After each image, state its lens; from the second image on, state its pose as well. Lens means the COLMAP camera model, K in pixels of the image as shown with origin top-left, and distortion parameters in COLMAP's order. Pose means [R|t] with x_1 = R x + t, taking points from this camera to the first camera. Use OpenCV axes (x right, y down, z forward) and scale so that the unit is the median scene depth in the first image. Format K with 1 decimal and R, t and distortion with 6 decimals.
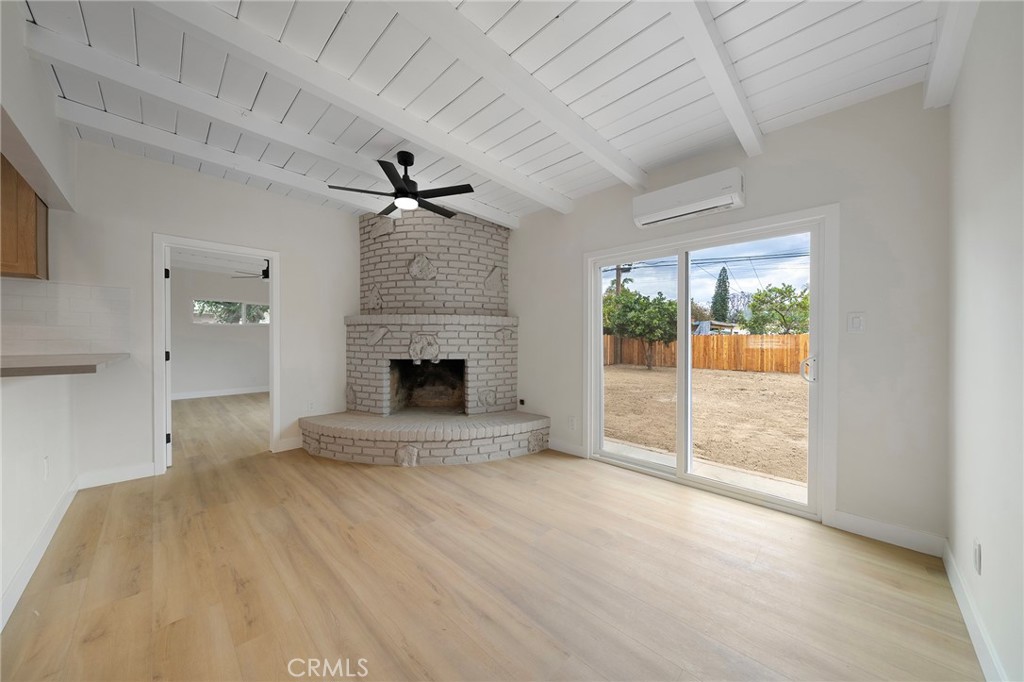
lens RADIAL K [[347.9, 0, 502.6], [0, 347.9, 340.7], [0, 0, 1]] dist [0.000378, 0.000042]
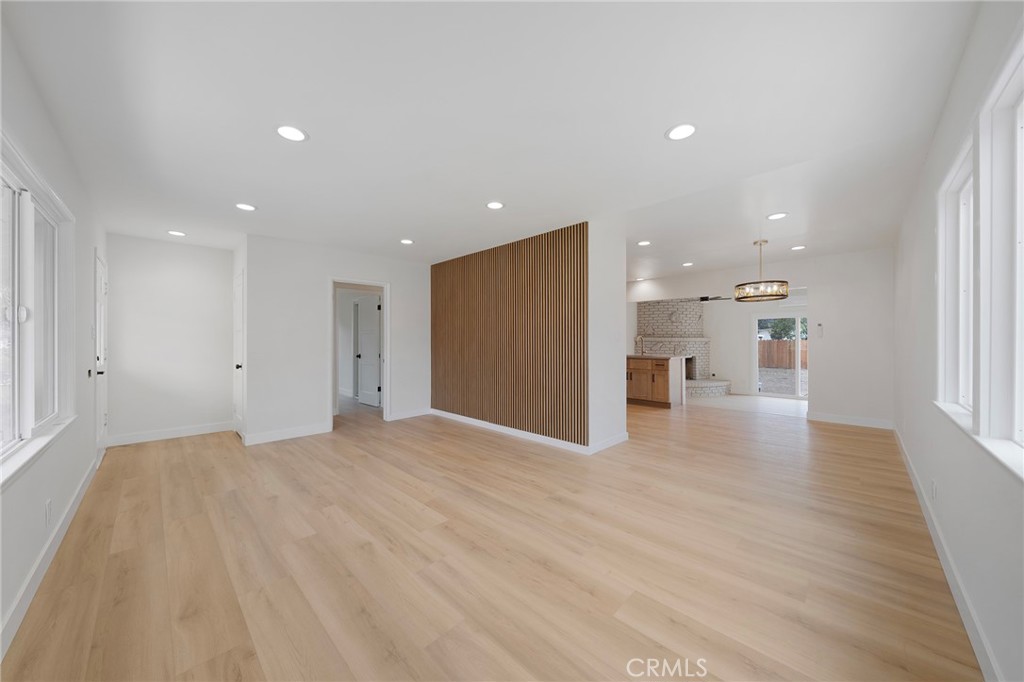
lens RADIAL K [[350.0, 0, 506.7], [0, 350.0, 347.0], [0, 0, 1]] dist [-0.002520, -0.000292]
pose [[1.000000, -0.000668, 0.000163, -1.381420], [0.000666, 0.999926, 0.012125, -0.038903], [-0.000171, -0.012125, 0.999926, -1.377595]]
